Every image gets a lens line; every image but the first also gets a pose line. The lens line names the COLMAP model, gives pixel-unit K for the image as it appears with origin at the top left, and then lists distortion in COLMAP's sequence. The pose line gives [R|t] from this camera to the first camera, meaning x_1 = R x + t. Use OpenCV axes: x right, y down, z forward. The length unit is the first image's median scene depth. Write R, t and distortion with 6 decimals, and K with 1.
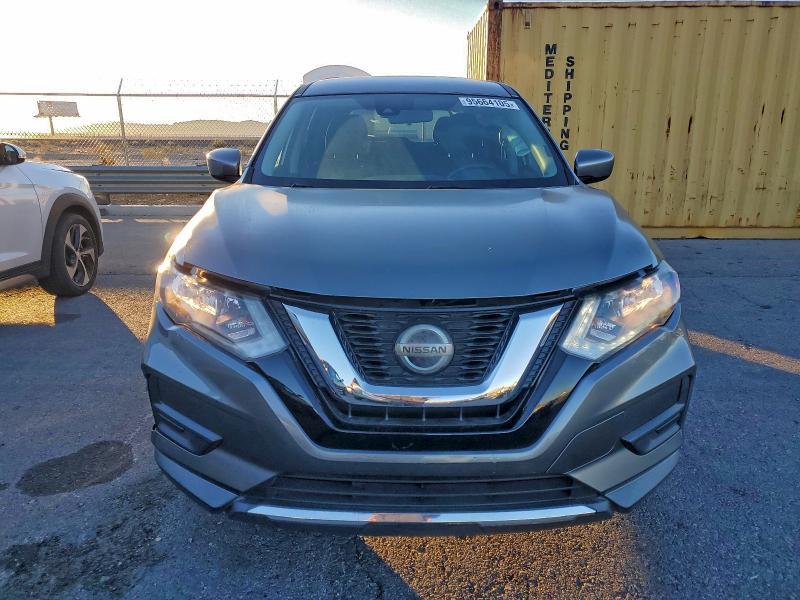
lens RADIAL K [[602.7, 0, 403.5], [0, 602.7, 296.6], [0, 0, 1]] dist [0.008218, 0.009466]
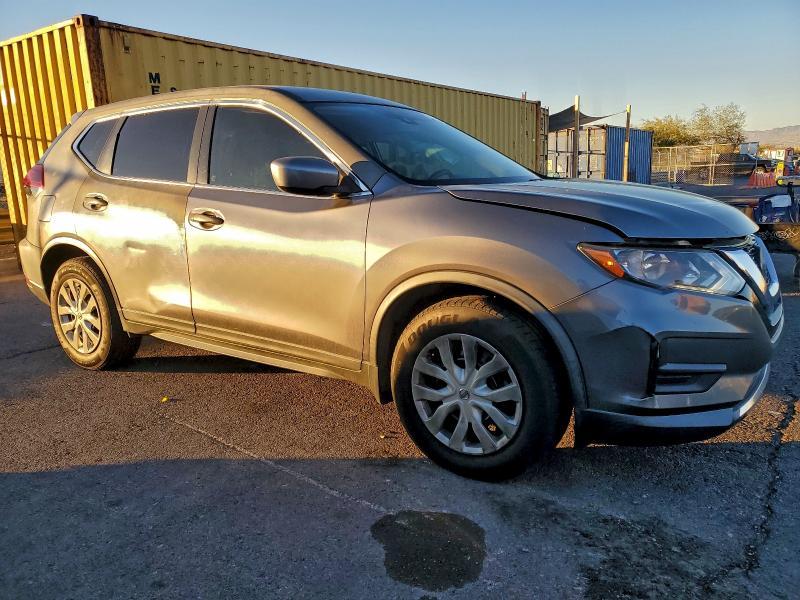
lens RADIAL K [[602.7, 0, 404.8], [0, 602.7, 302.0], [0, 0, 1]] dist [0.008218, 0.009466]
pose [[0.588592, -0.182674, 0.787521, -0.351545], [0.230932, 0.971538, 0.052761, -0.022678], [-0.774745, 0.150809, 0.614025, 0.157800]]
